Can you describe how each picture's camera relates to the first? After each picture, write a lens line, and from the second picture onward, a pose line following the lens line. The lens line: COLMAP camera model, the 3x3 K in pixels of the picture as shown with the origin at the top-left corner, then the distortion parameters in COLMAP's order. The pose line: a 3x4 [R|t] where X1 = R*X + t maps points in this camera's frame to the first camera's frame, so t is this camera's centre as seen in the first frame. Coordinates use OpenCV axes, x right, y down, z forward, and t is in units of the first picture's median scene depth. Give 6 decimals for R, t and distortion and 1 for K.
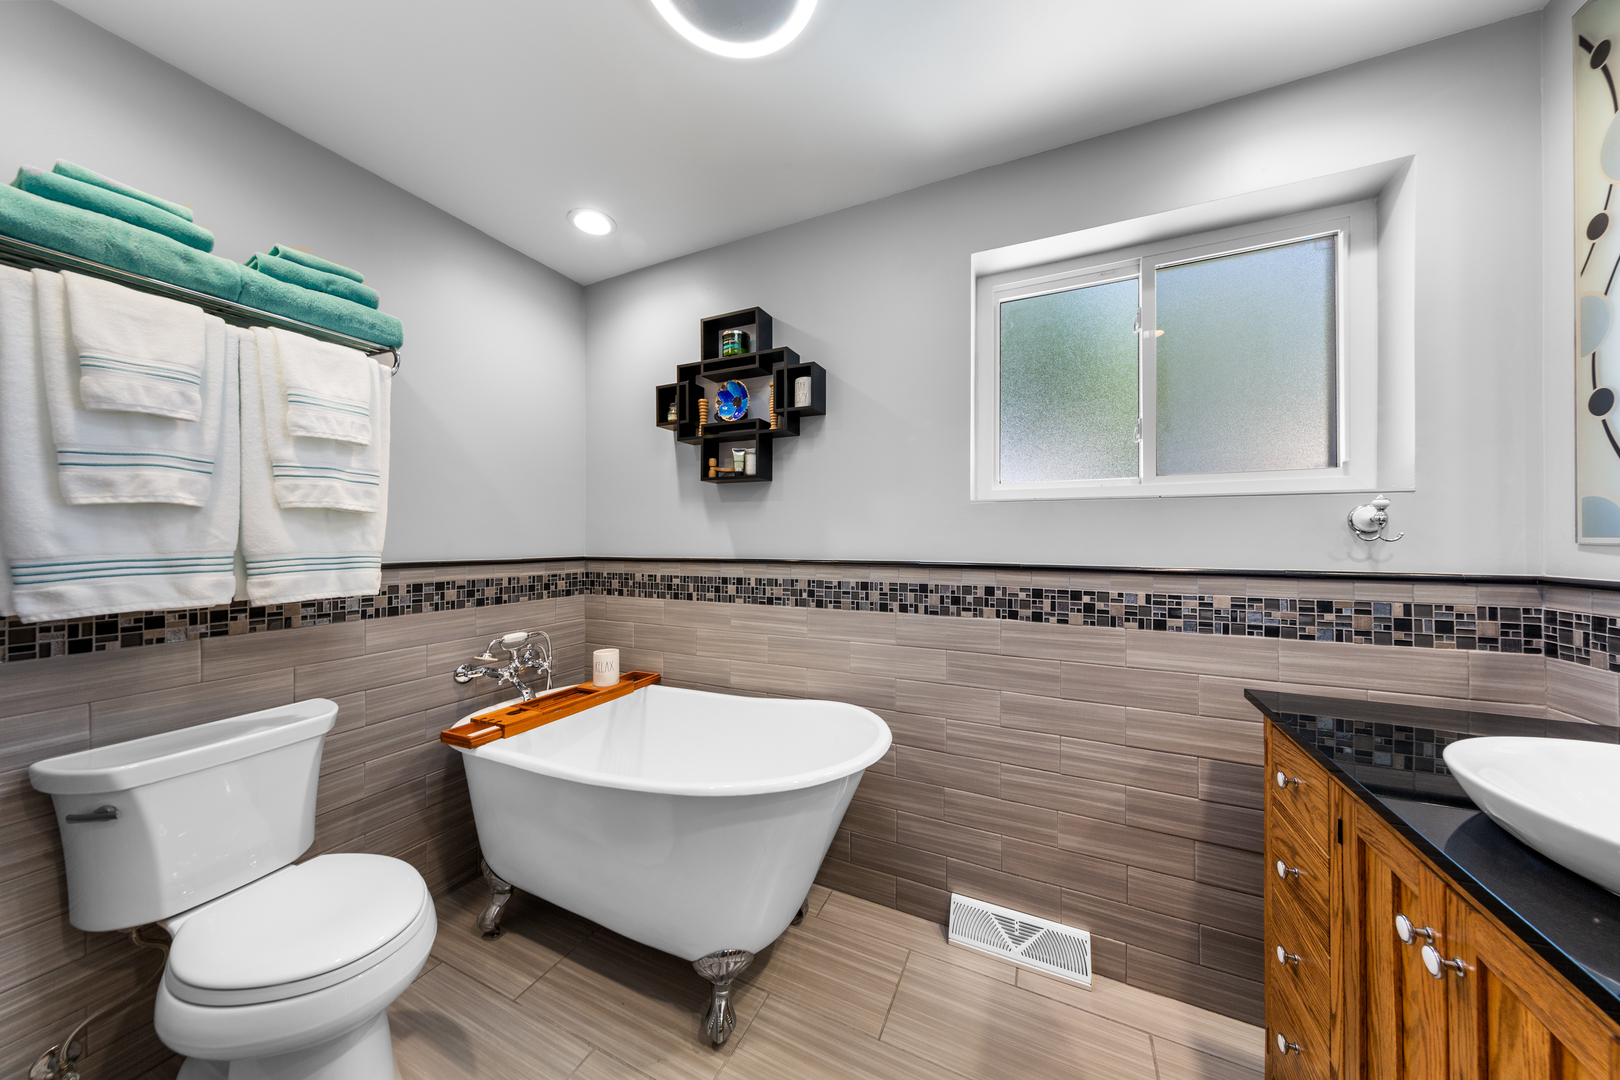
lens RADIAL K [[508.2, 0, 816.5], [0, 508.2, 536.4], [0, 0, 1]] dist [0.006927, -0.000979]
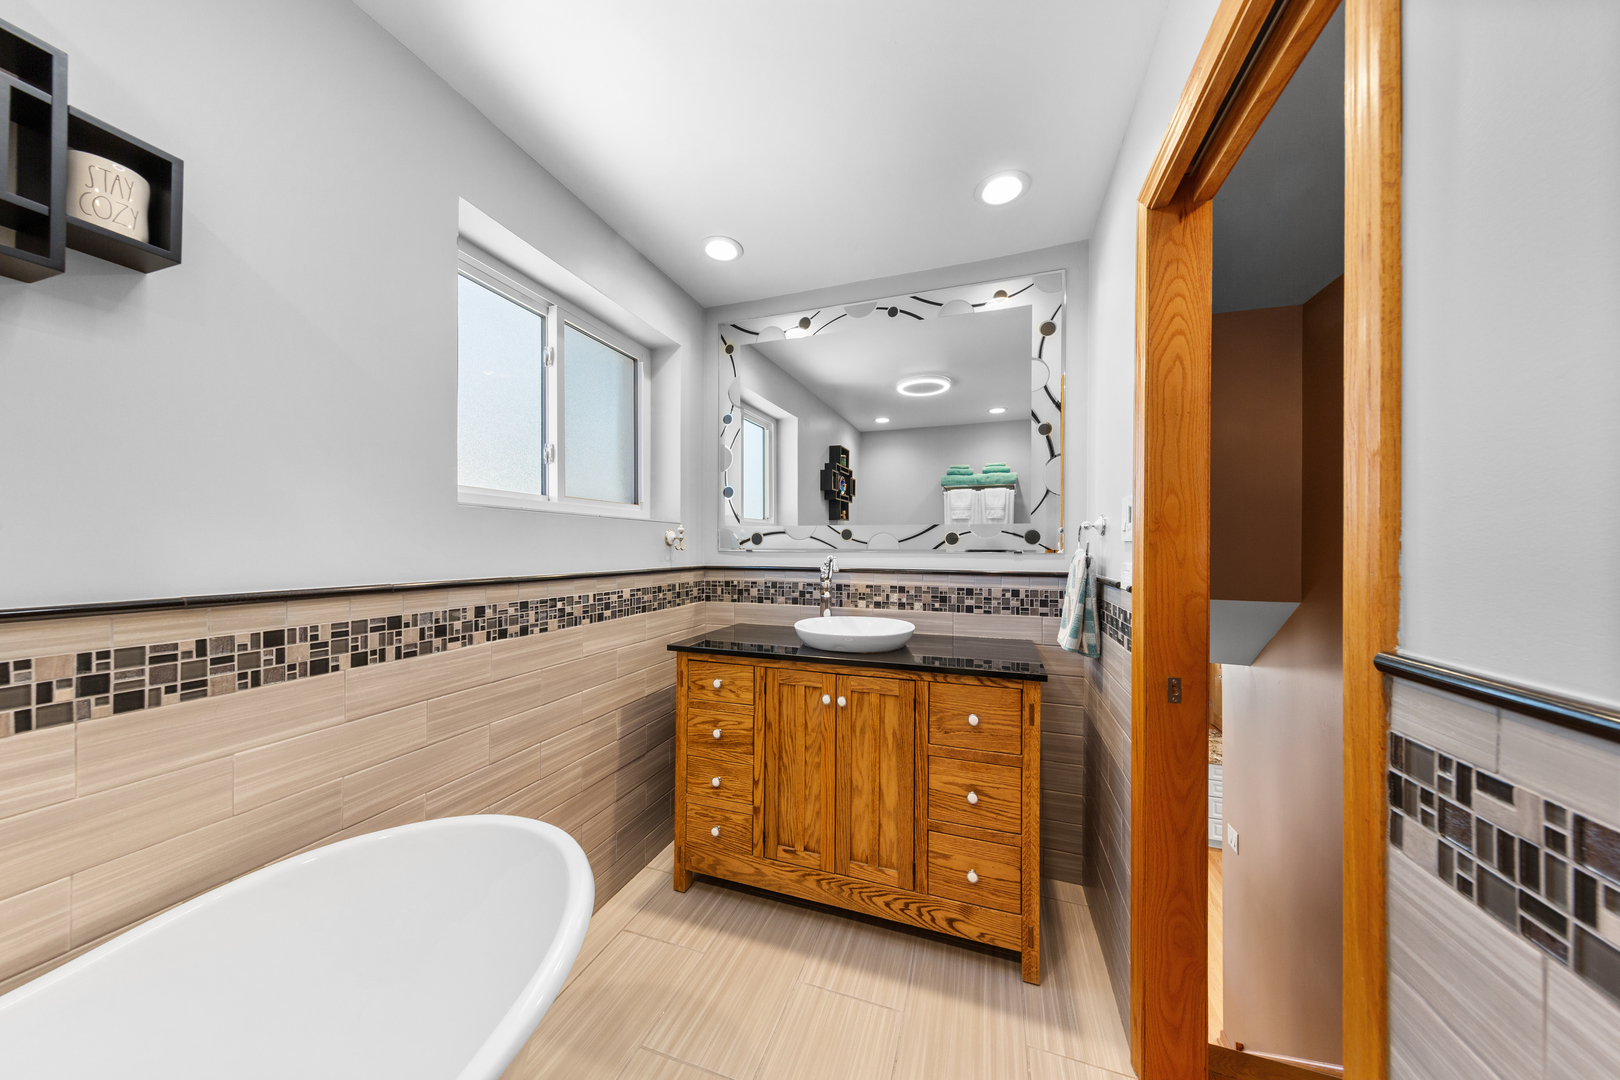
lens RADIAL K [[508.2, 0, 813.6], [0, 508.2, 544.1], [0, 0, 1]] dist [0.006927, -0.000979]
pose [[-0.108117, 0.004644, 0.994127, -0.576123], [-0.005826, 0.999969, -0.005305, -0.003872], [-0.994121, -0.006365, -0.108087, 0.549406]]
